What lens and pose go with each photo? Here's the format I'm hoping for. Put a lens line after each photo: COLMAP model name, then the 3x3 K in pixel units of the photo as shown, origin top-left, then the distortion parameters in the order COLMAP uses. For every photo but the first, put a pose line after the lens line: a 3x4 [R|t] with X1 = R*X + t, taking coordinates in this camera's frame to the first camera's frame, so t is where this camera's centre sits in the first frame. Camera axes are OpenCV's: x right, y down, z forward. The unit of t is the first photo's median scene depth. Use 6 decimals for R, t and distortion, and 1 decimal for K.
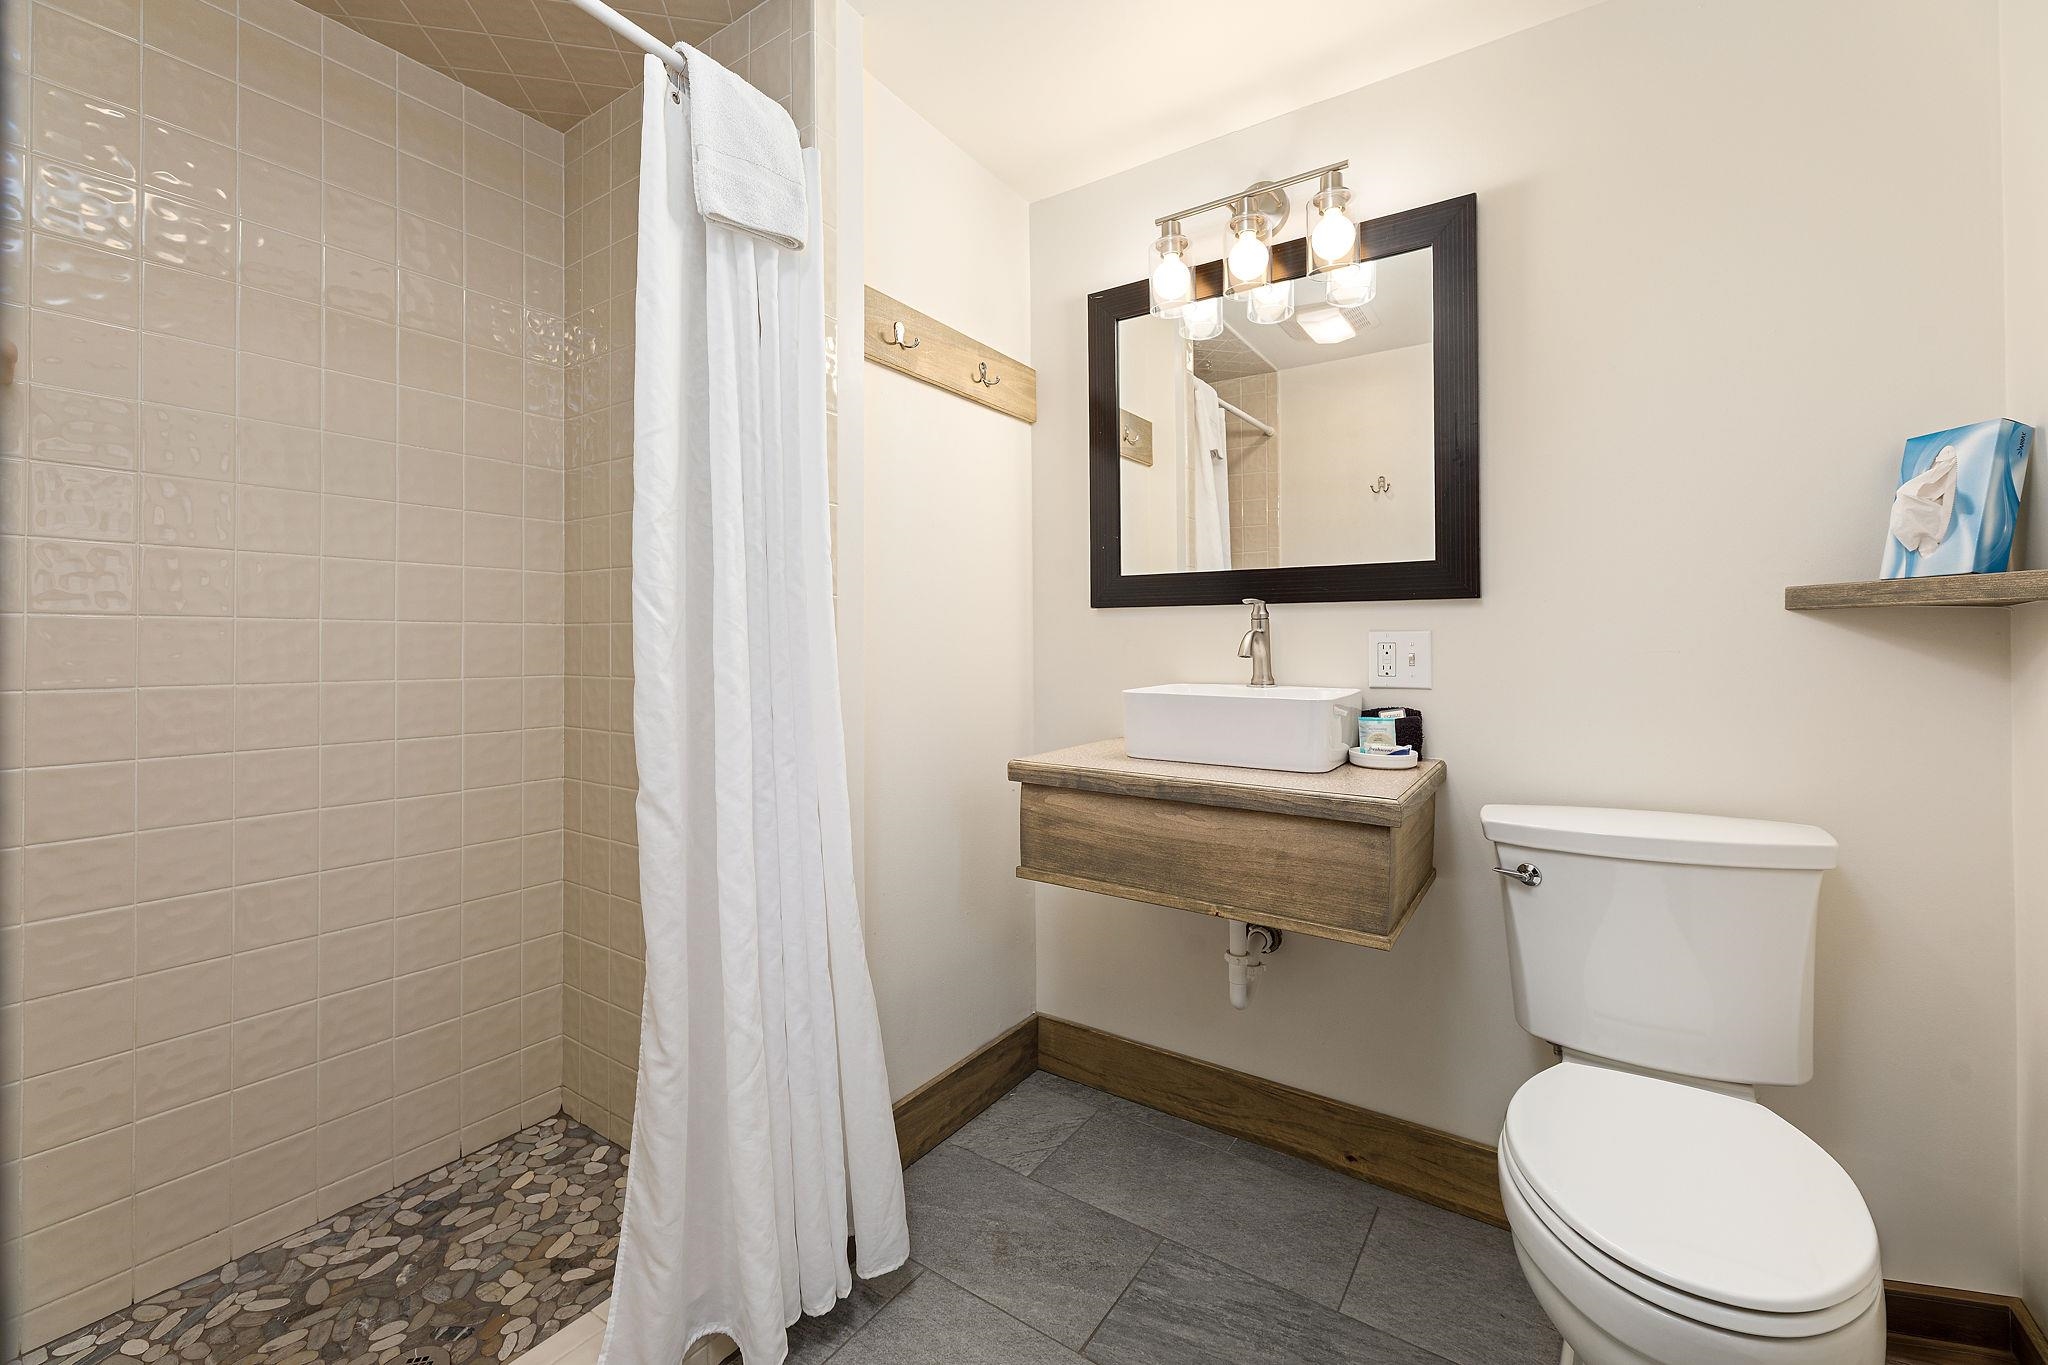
lens RADIAL K [[841.1, 0, 1024.5], [0, 841.1, 679.0], [0, 0, 1]] dist [-0.000983, -0.000070]
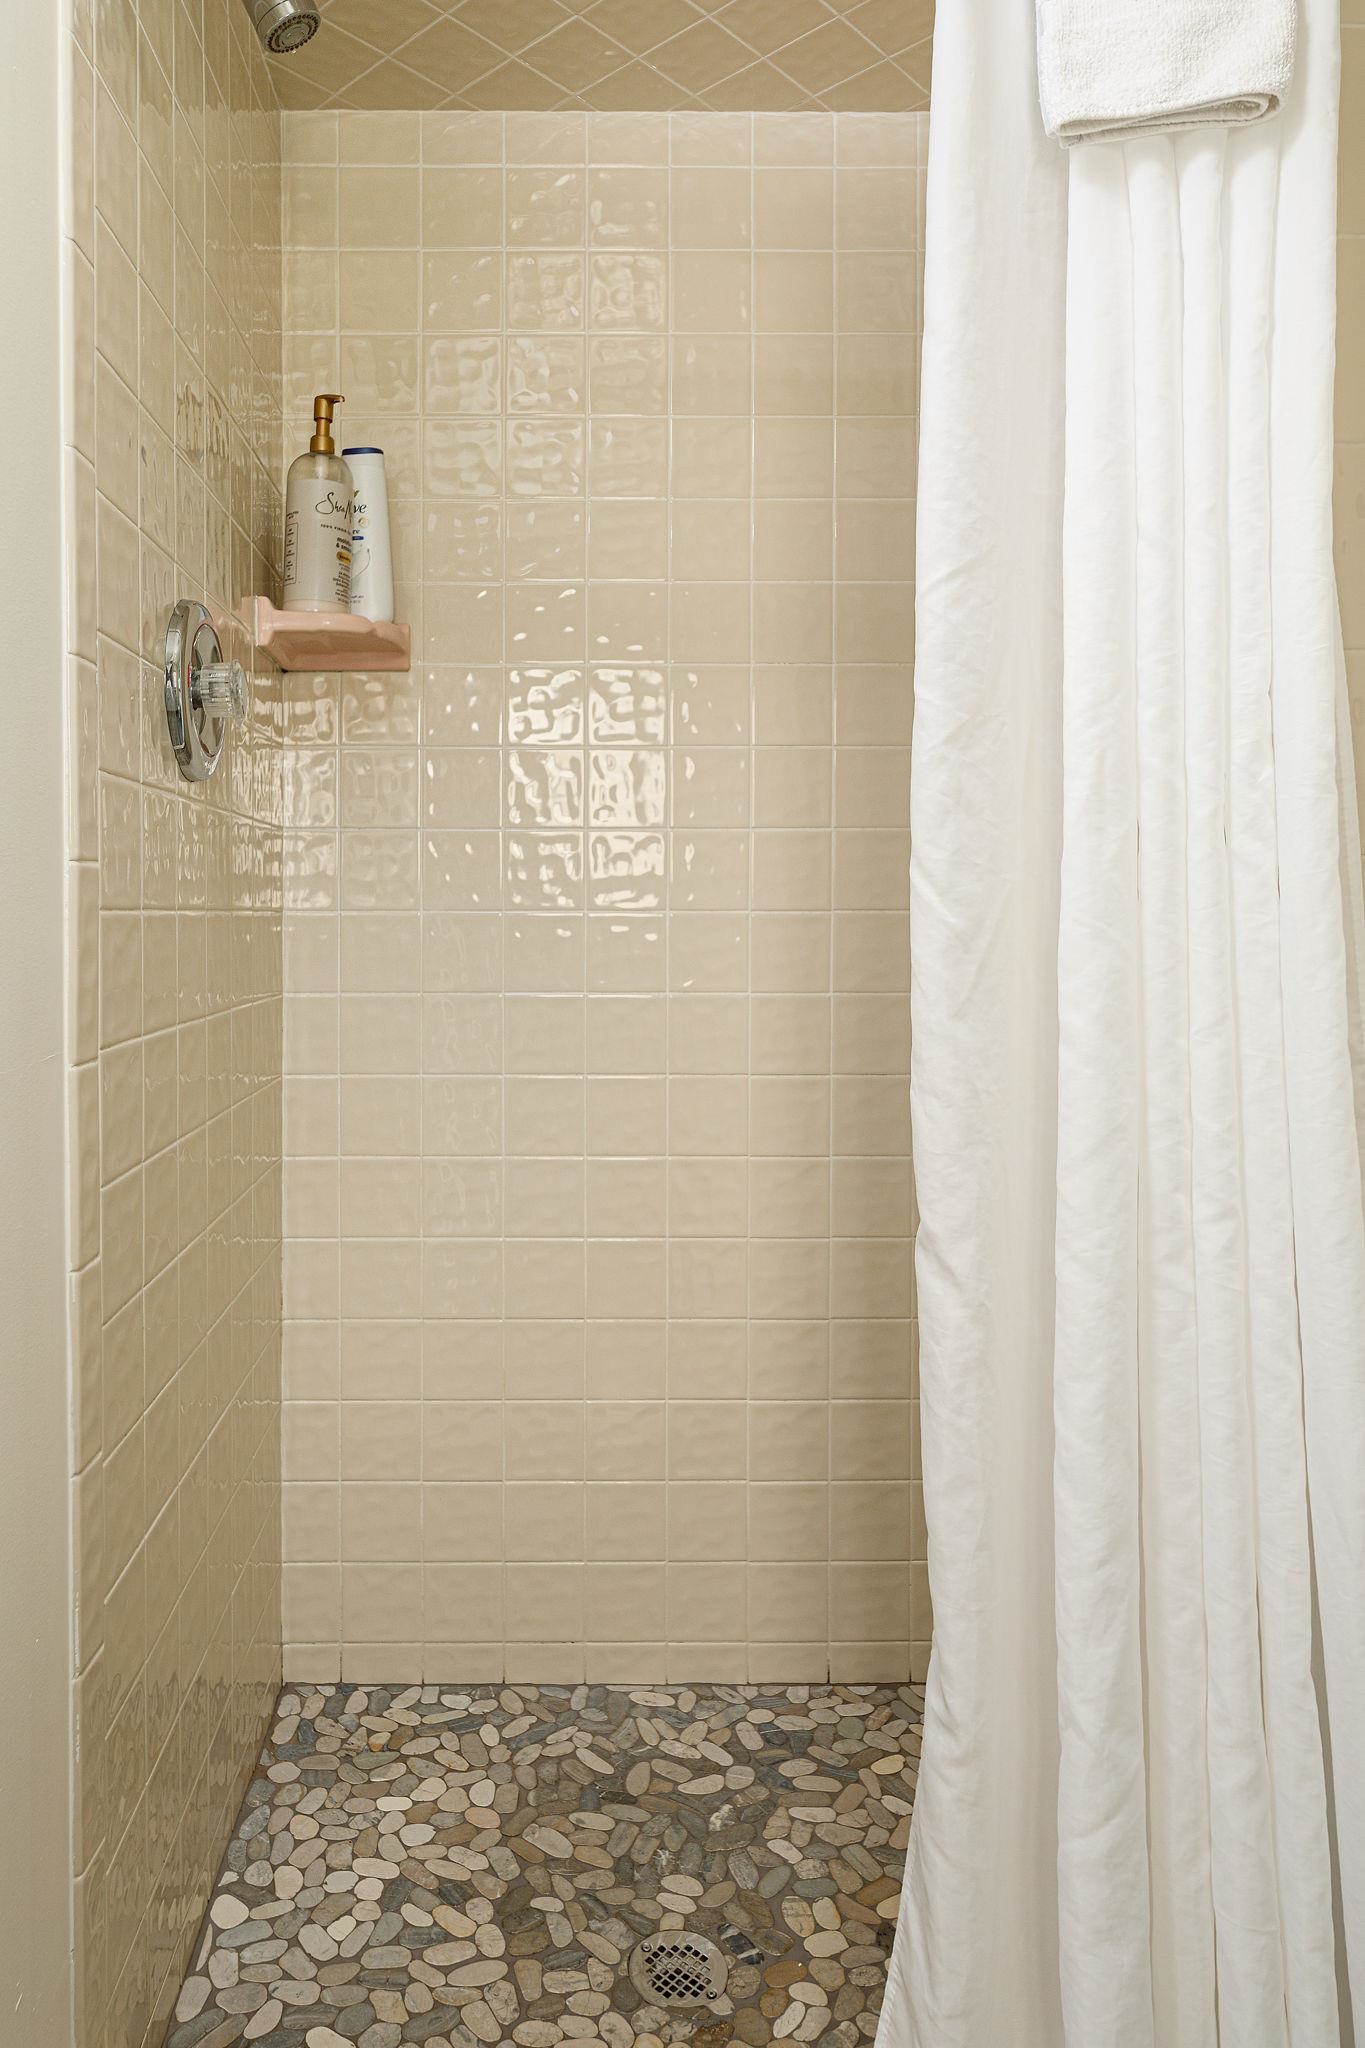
lens RADIAL K [[1315.1, 0, 652.5], [0, 1315.1, 954.9], [0, 0, 1]] dist [-0.000682, -0.002341]
pose [[0.566080, 0.030460, -0.823787, 0.139154], [-0.026715, 0.999470, 0.018598, -0.051872], [0.823917, 0.011480, 0.566594, 0.307084]]
